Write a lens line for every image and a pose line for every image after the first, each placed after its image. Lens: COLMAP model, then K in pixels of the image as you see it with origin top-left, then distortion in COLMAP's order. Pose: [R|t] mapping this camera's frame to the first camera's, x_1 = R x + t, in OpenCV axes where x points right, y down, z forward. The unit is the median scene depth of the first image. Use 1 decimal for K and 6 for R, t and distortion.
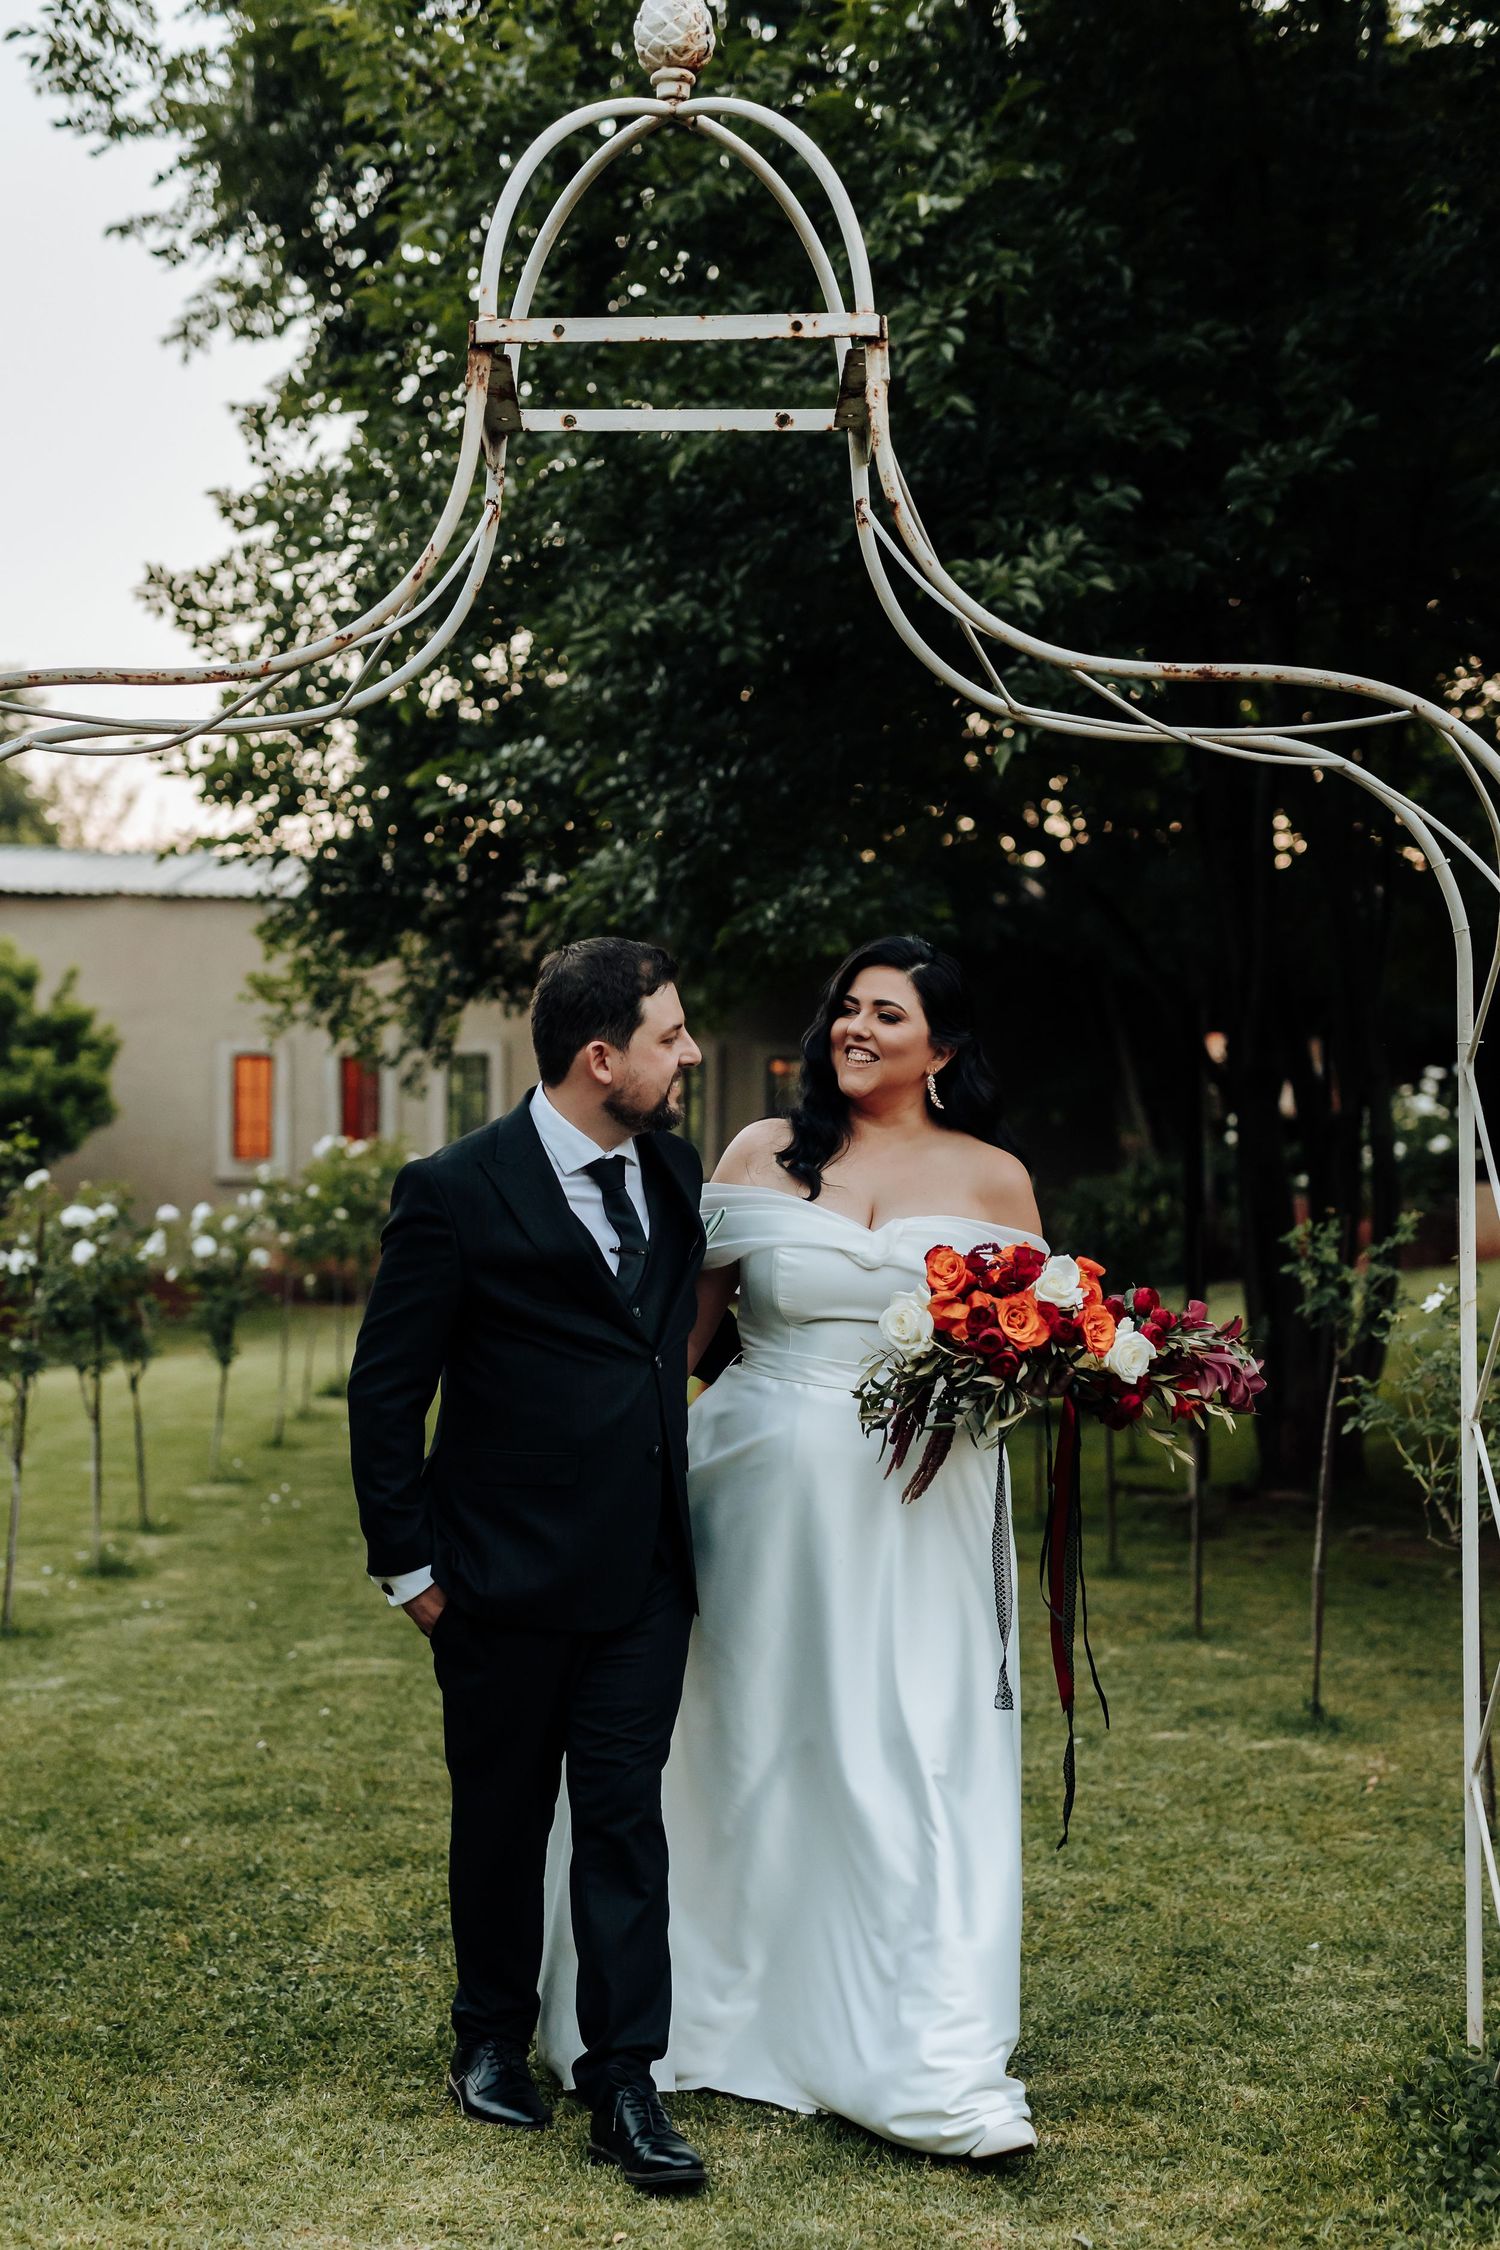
lens RADIAL K [[4756.1, 0, 746.2], [0, 4756.1, 1368.7], [0, 0, 1]] dist [-0.014275, -0.044928]
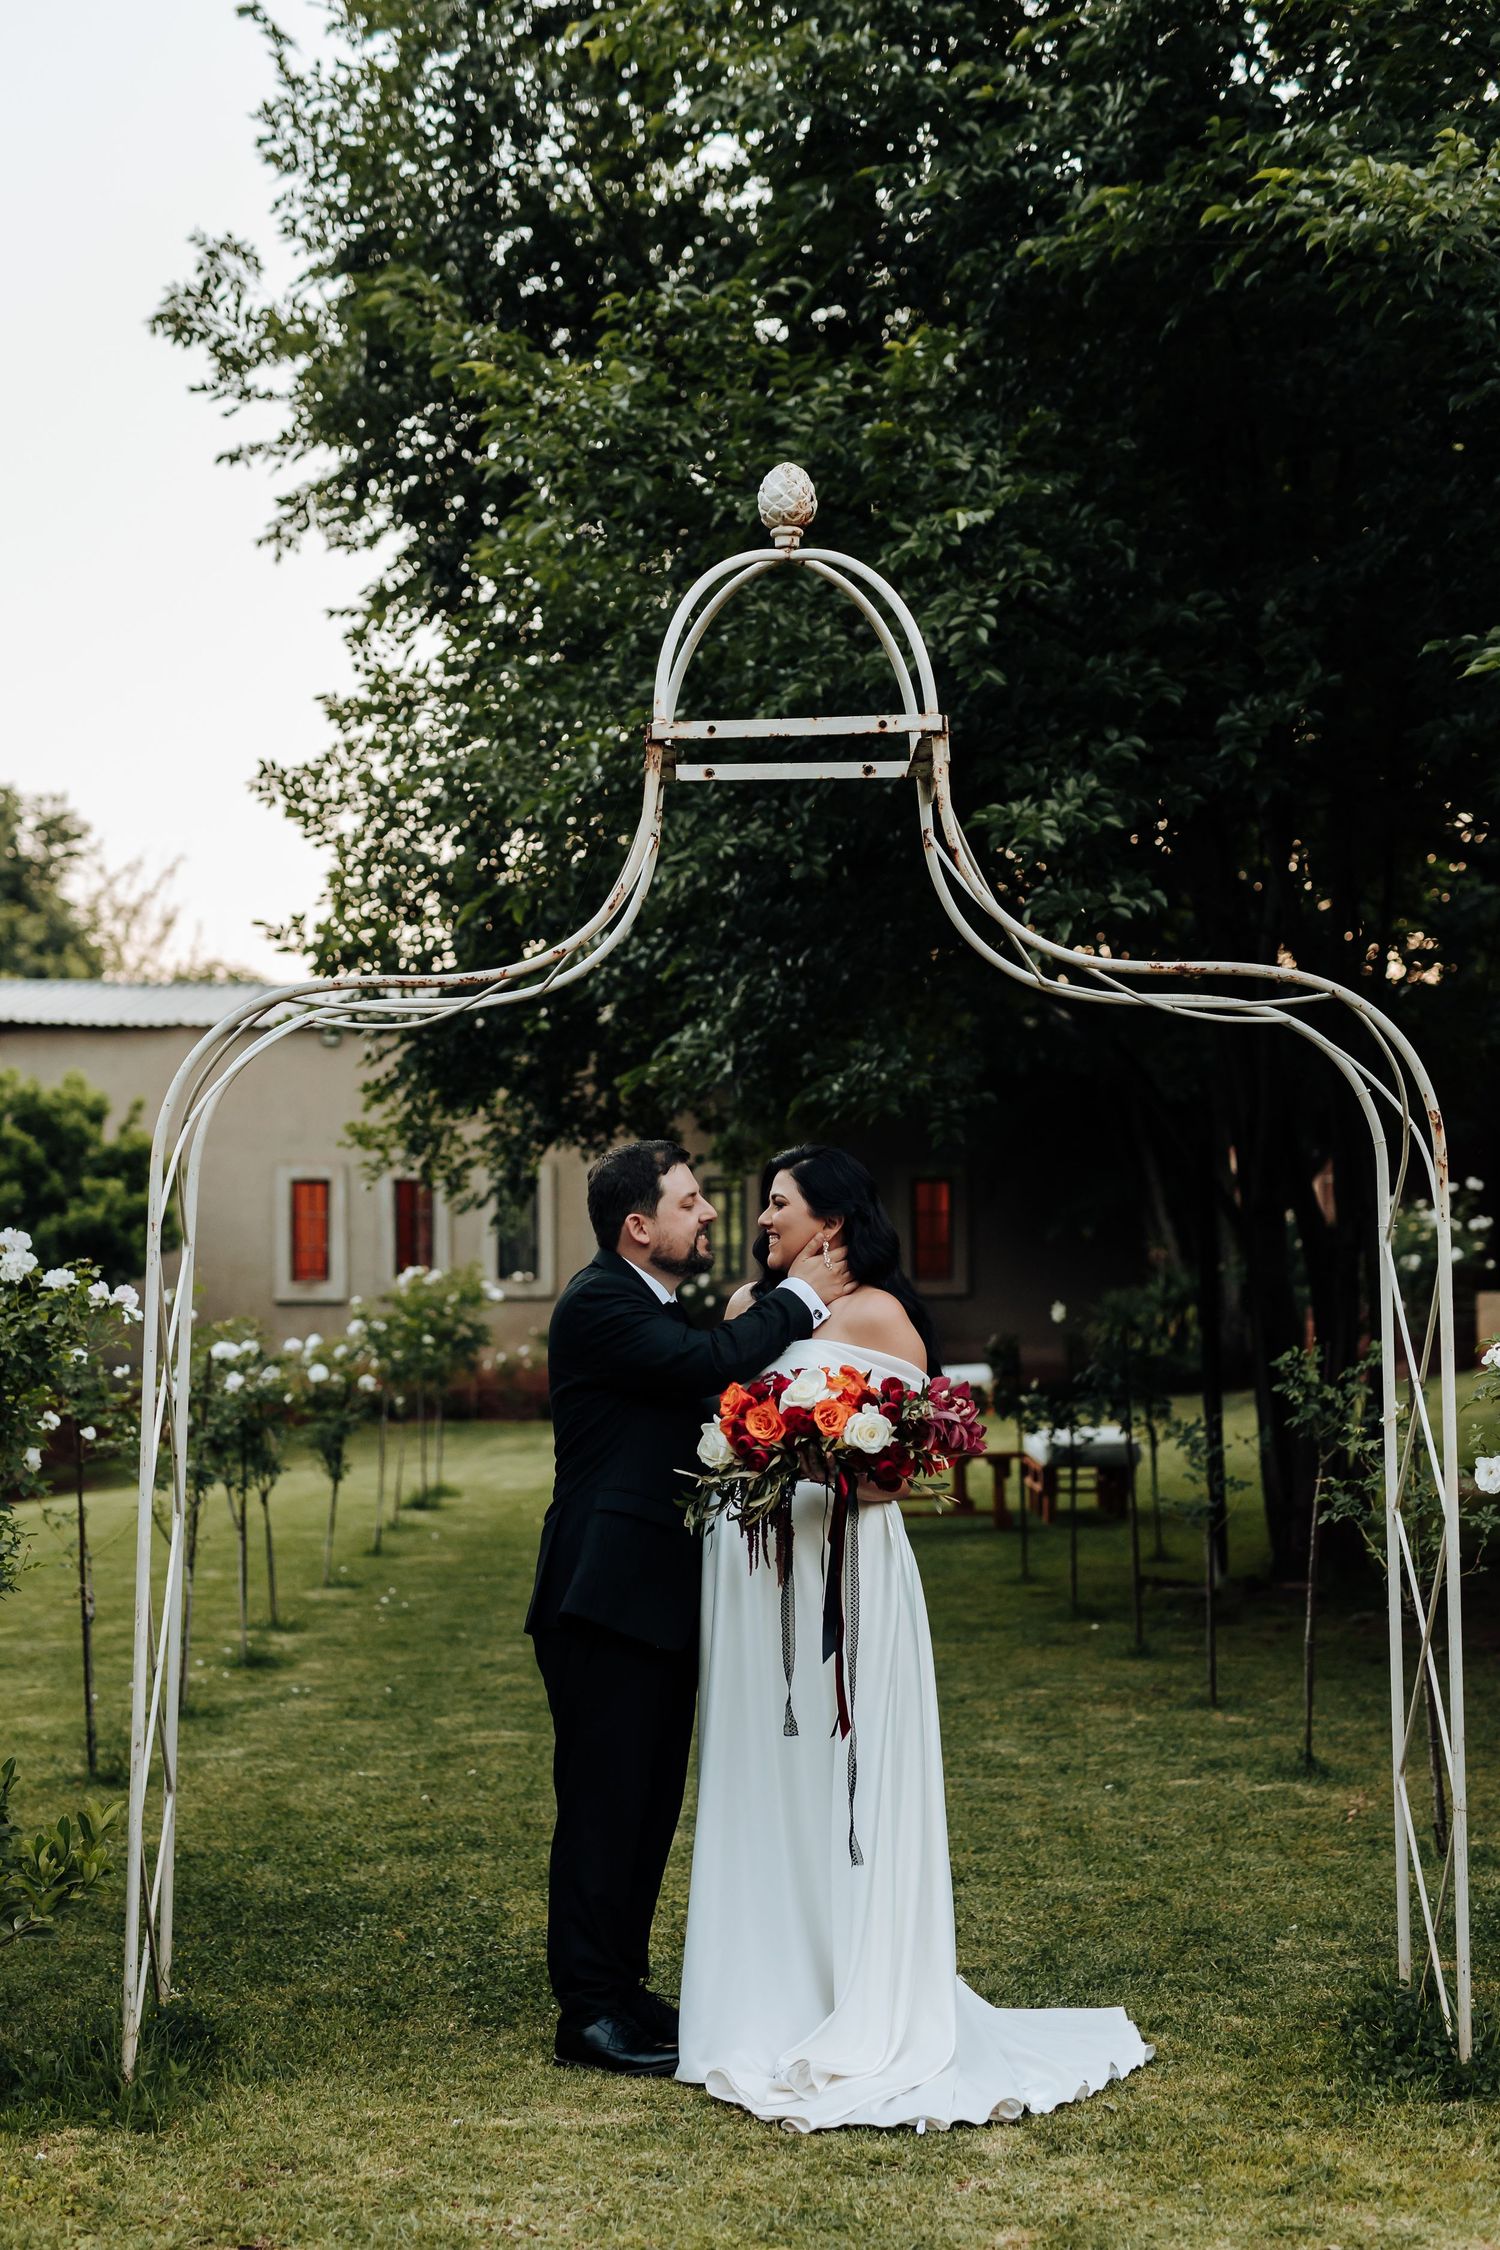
lens RADIAL K [[5191.3, 0, 747.8], [0, 5191.3, 1191.6], [0, 0, 1]] dist [0.015973, -0.139261]
pose [[0.999927, -0.012059, -0.001127, -0.016003], [0.011978, 0.998400, -0.055254, 0.000183], [0.001792, 0.055237, 0.998472, -0.283202]]
